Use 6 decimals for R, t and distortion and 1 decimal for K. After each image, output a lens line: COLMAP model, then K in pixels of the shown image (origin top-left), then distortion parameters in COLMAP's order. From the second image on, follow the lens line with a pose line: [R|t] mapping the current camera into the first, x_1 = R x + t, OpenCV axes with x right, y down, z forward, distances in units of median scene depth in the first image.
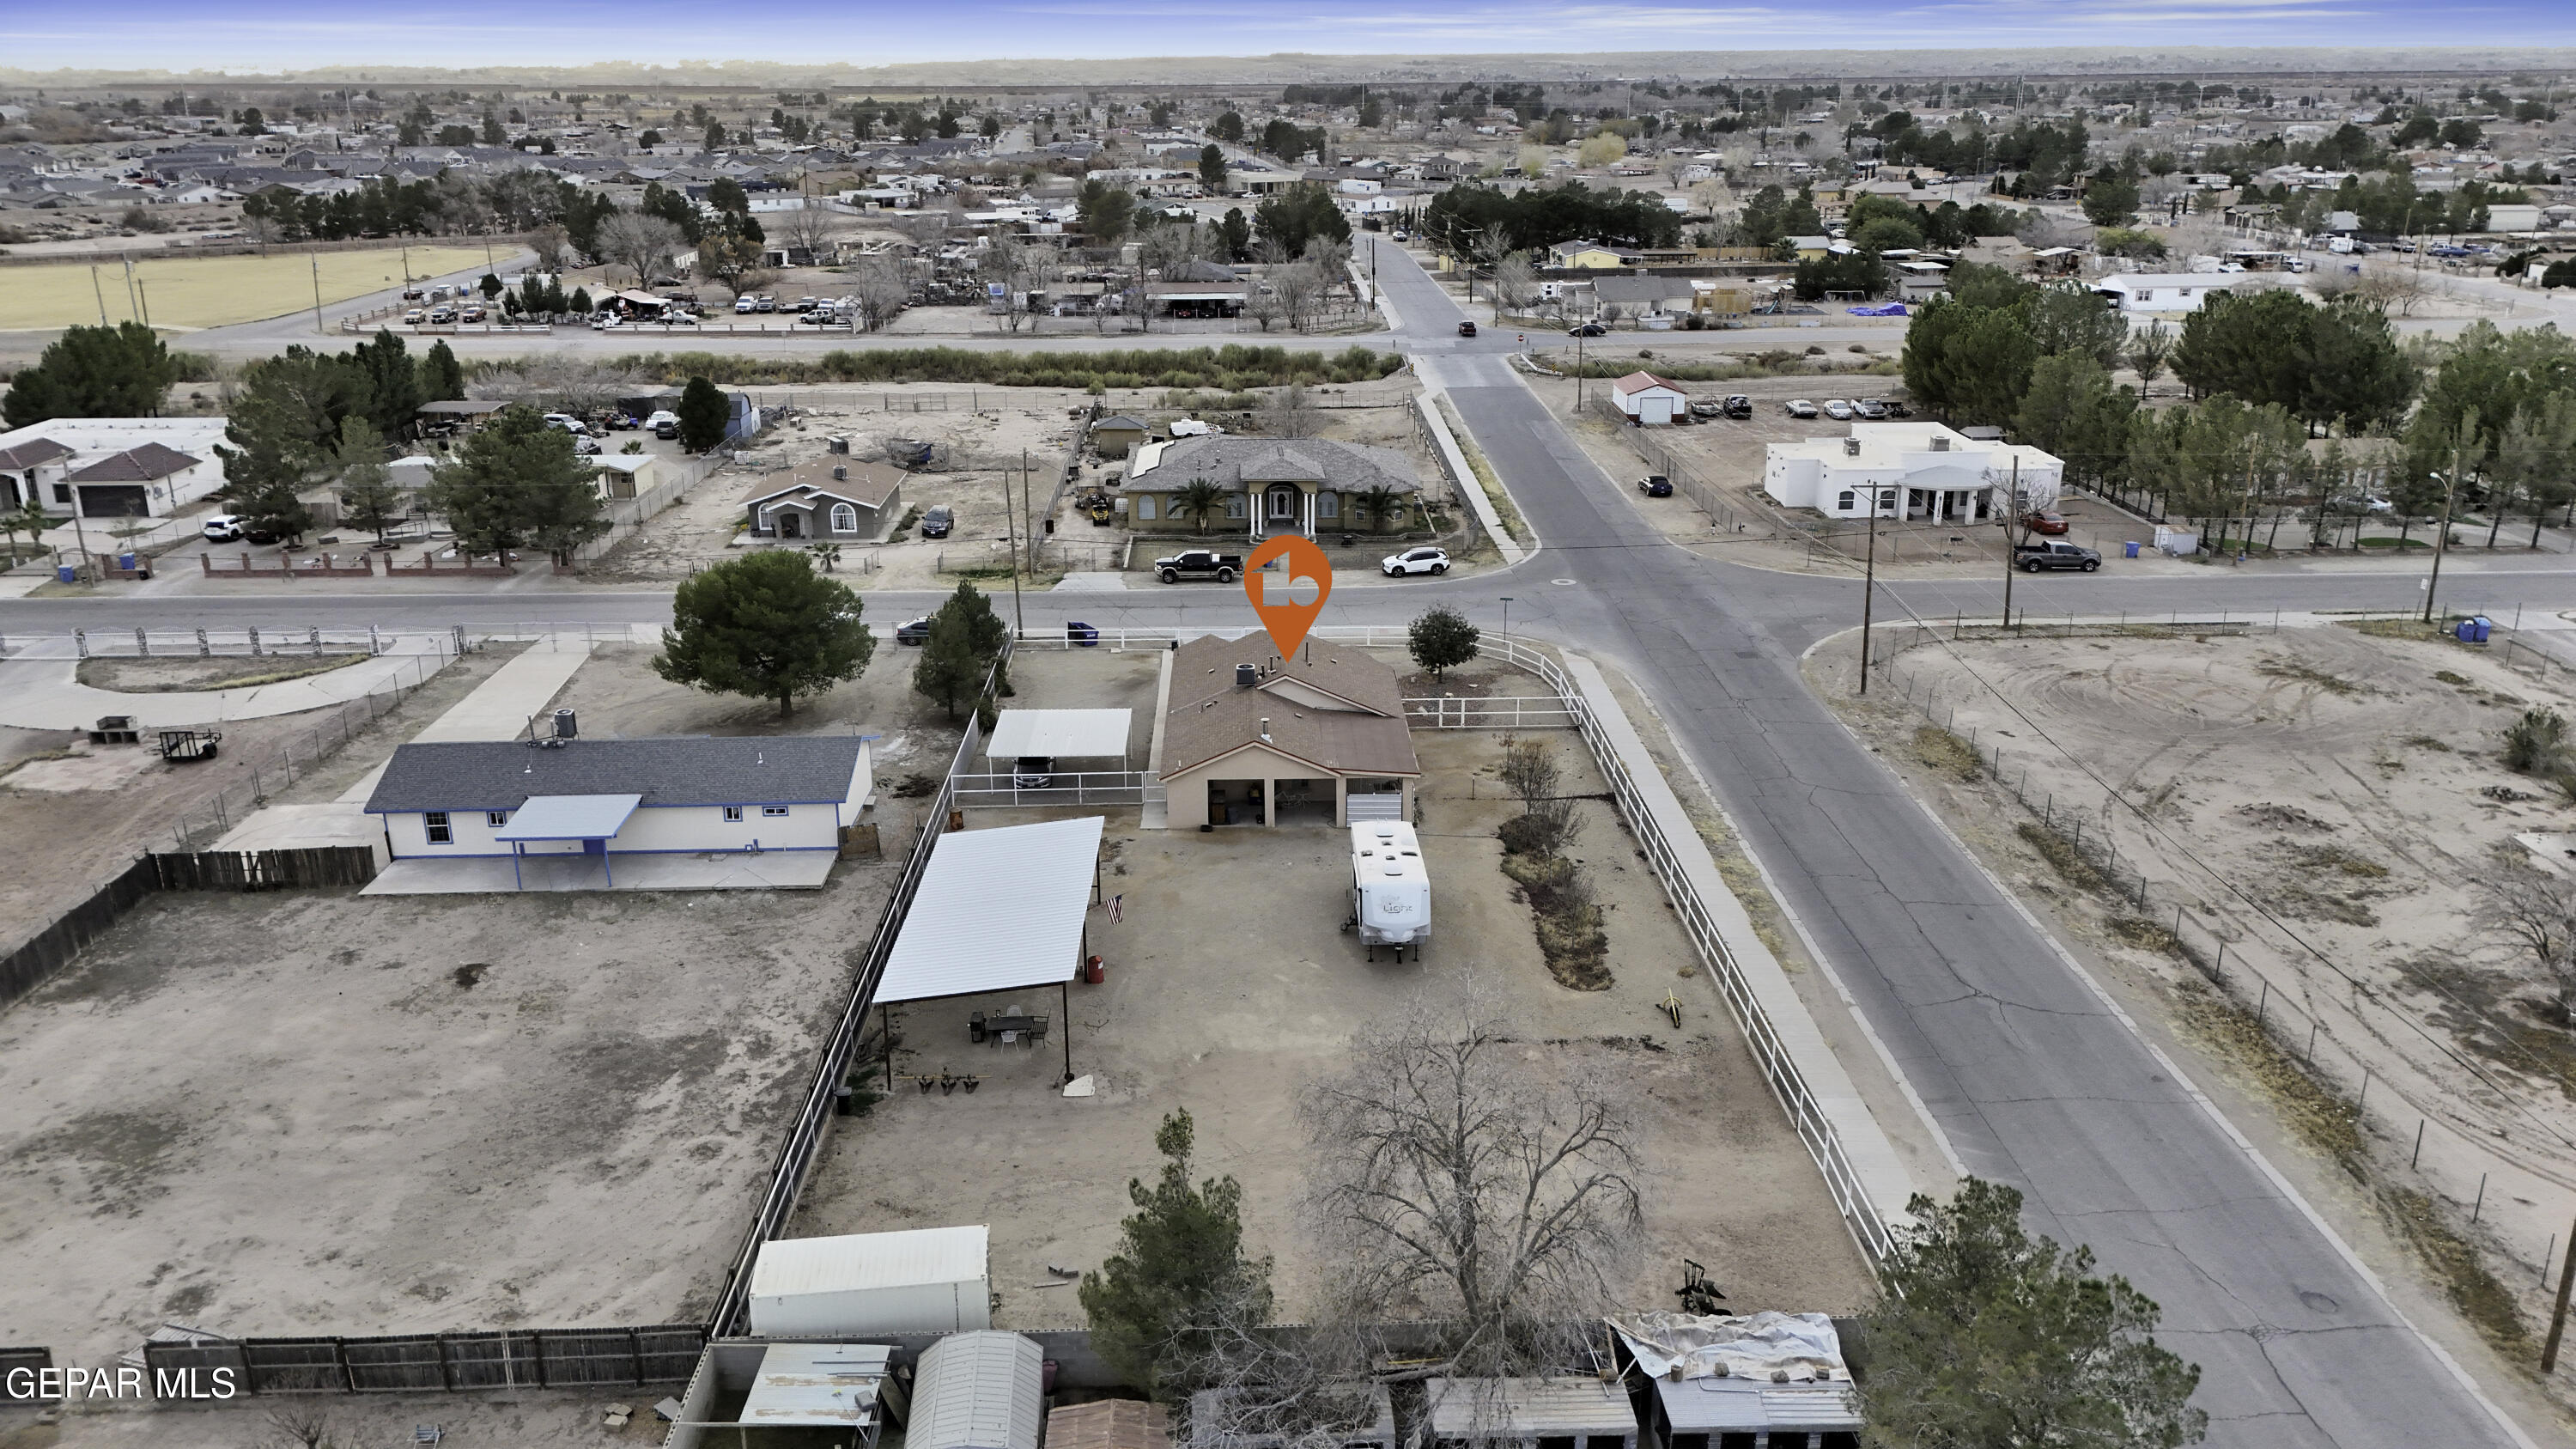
lens RADIAL K [[1886.1, 0, 1276.7], [0, 1886.1, 740.3], [0, 0, 1]] dist [0.086663, -0.082748]
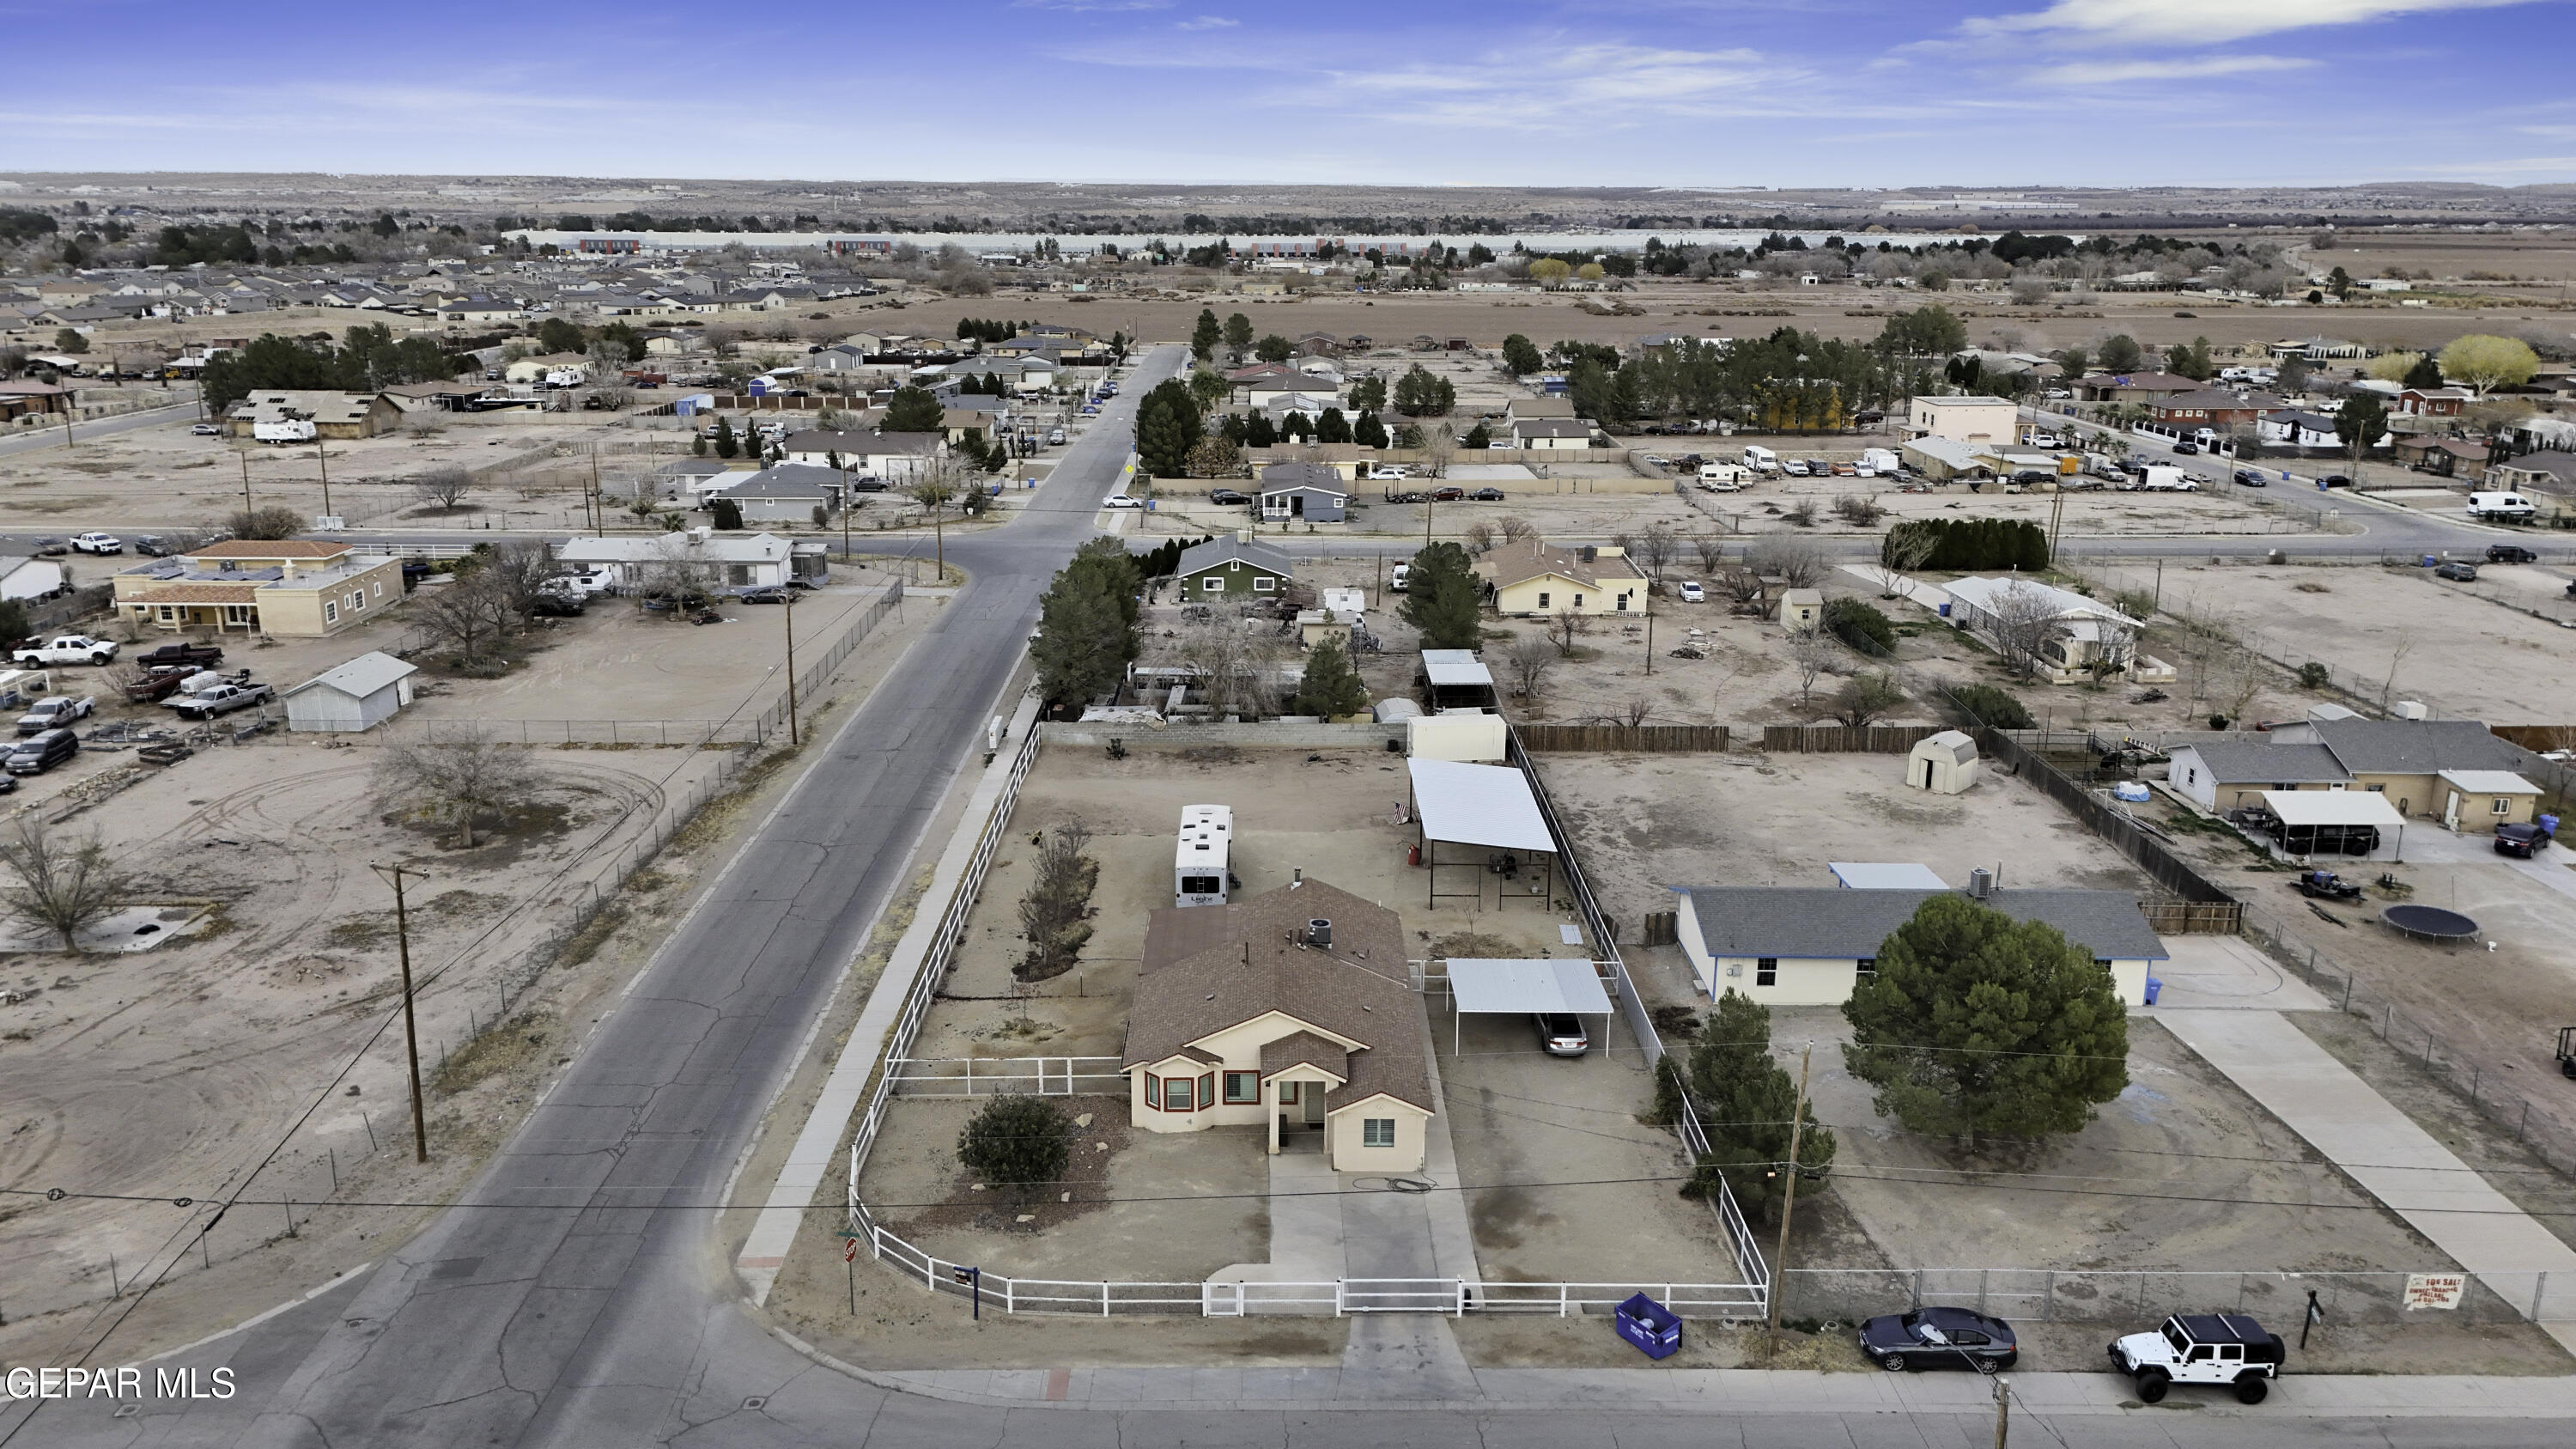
lens RADIAL K [[1886.1, 0, 1285.2], [0, 1886.1, 726.6], [0, 0, 1]] dist [0.086663, -0.082748]
pose [[-0.999933, -0.002504, 0.011300, -0.011244], [0.004396, 0.820996, 0.570918, -0.665336], [-0.010707, 0.570929, -0.820930, 1.800700]]
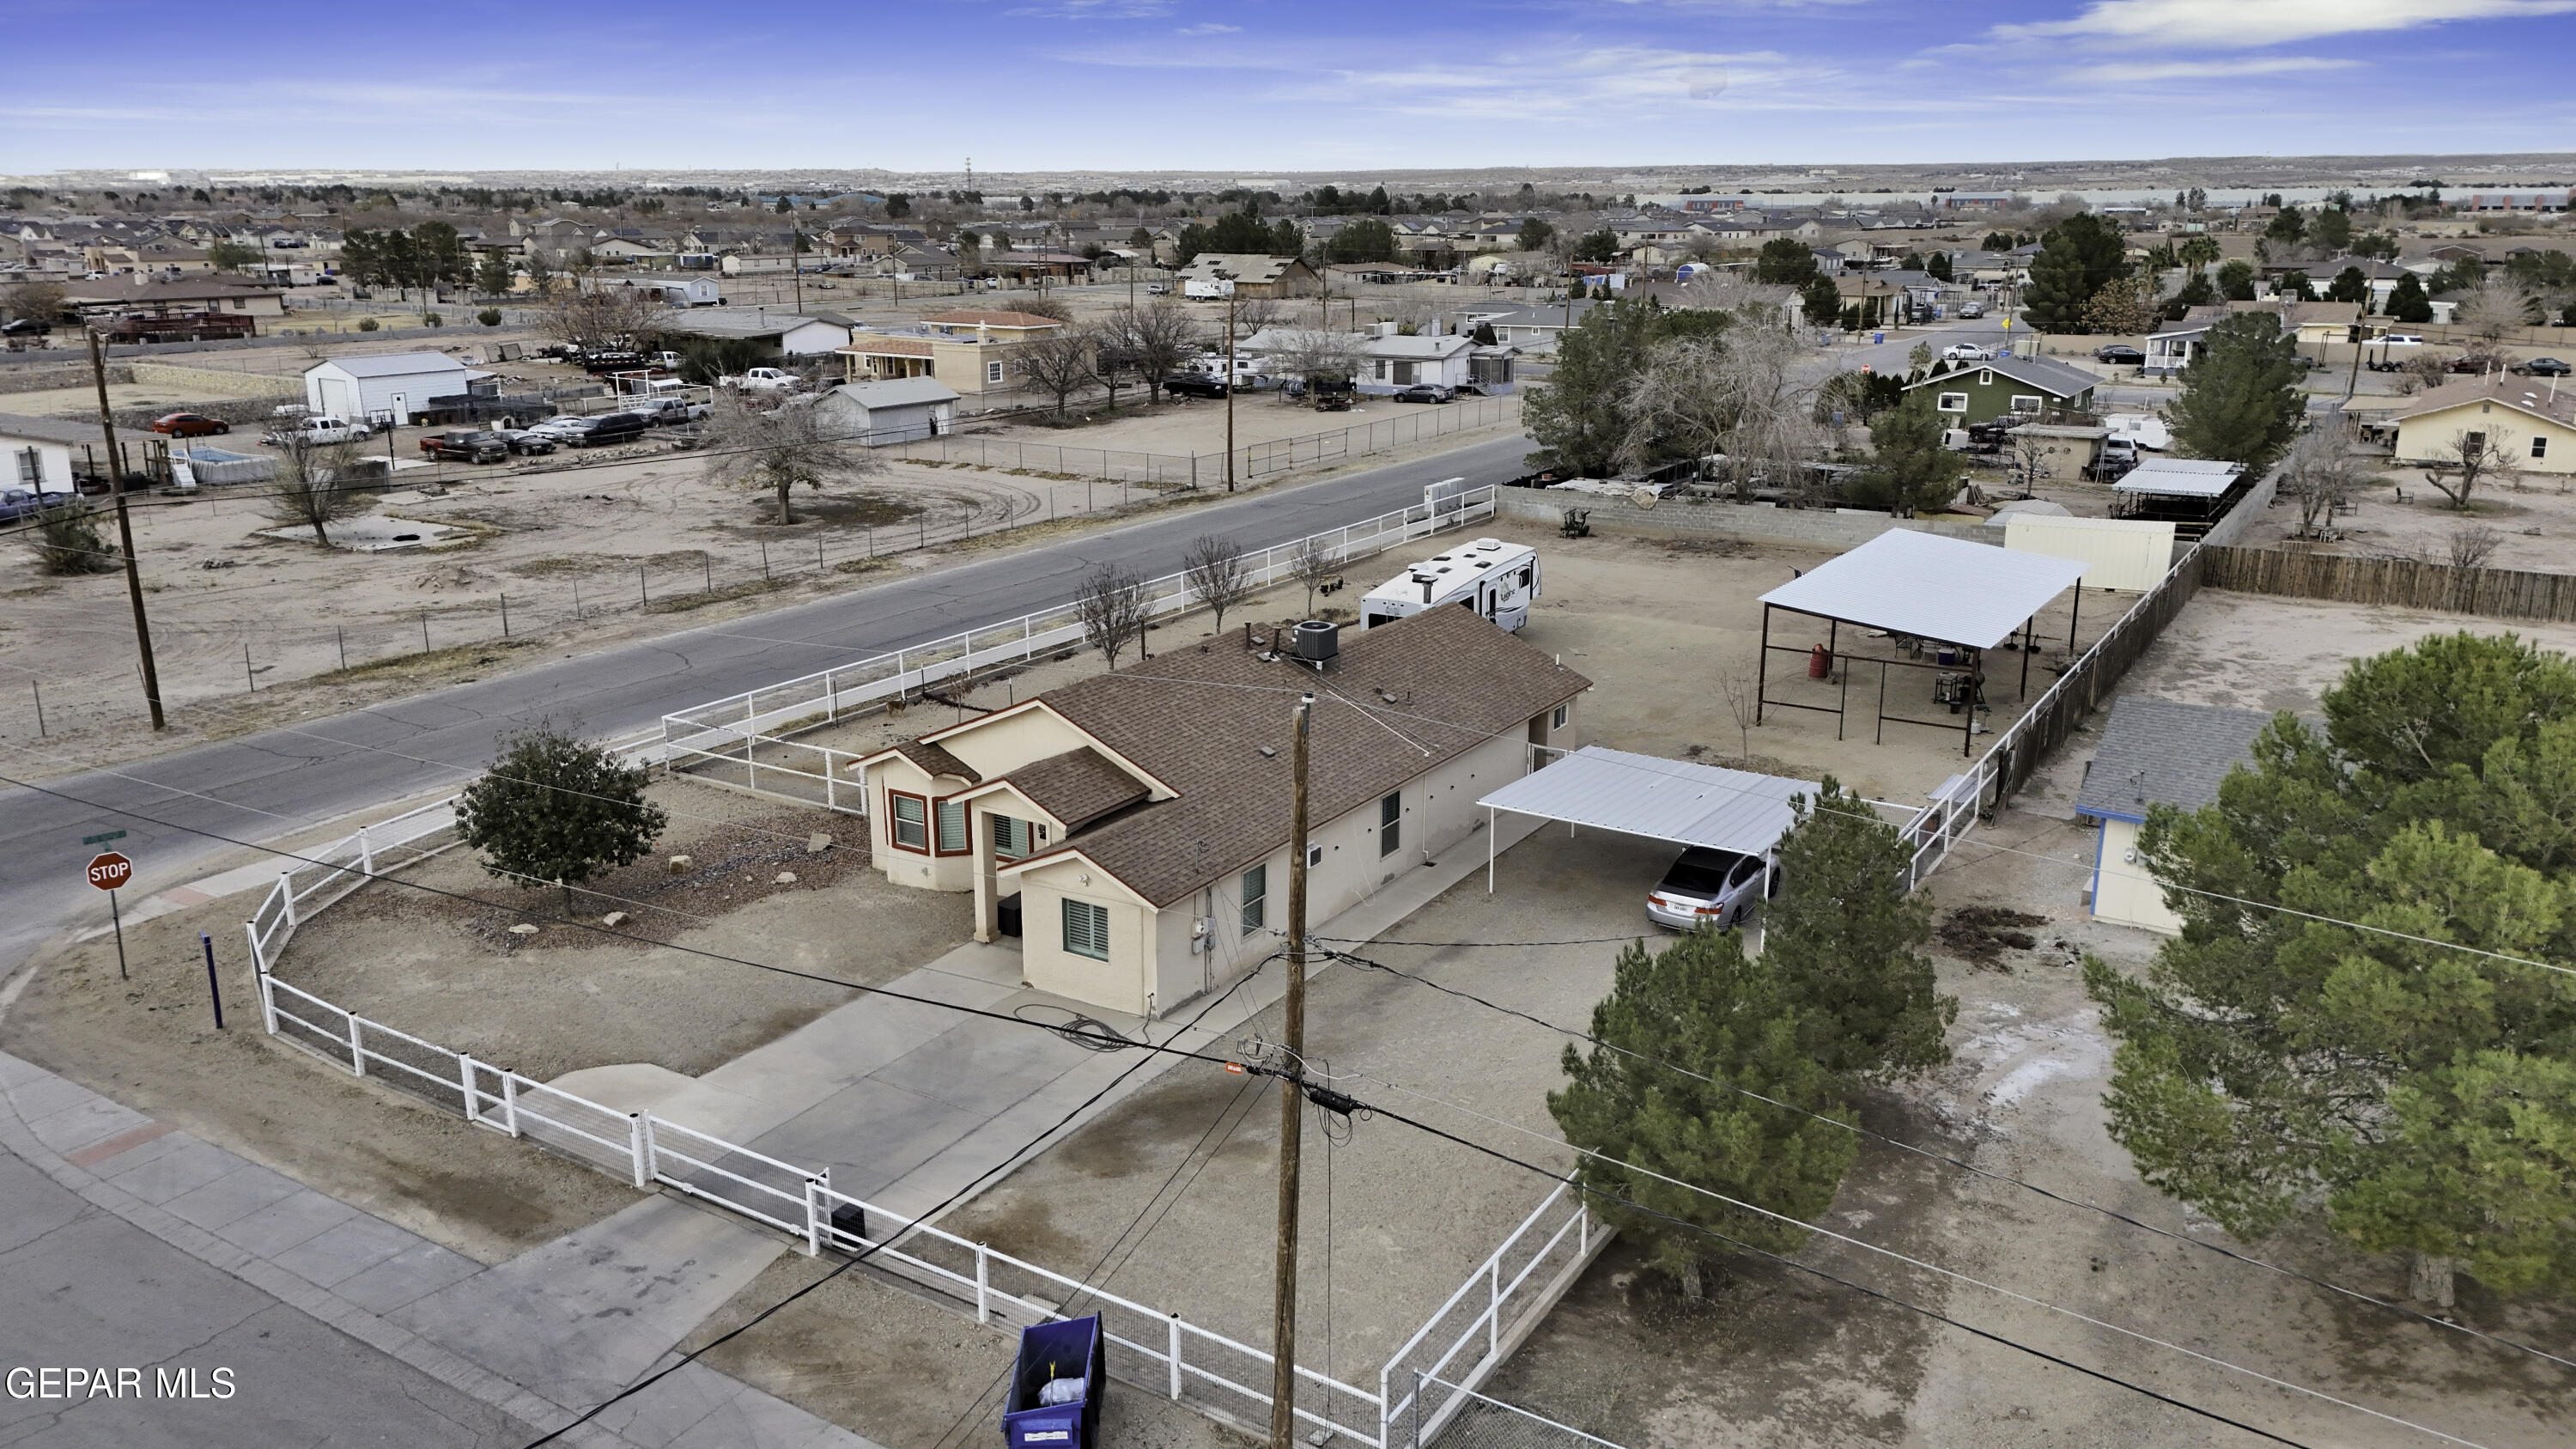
lens RADIAL K [[1886.1, 0, 1282.6], [0, 1886.1, 718.3], [0, 0, 1]] dist [0.086663, -0.082748]
pose [[-0.832709, -0.141022, 0.535451, -0.308671], [0.189978, 0.835561, 0.515506, -0.304729], [-0.520100, 0.530991, -0.668988, 1.465337]]
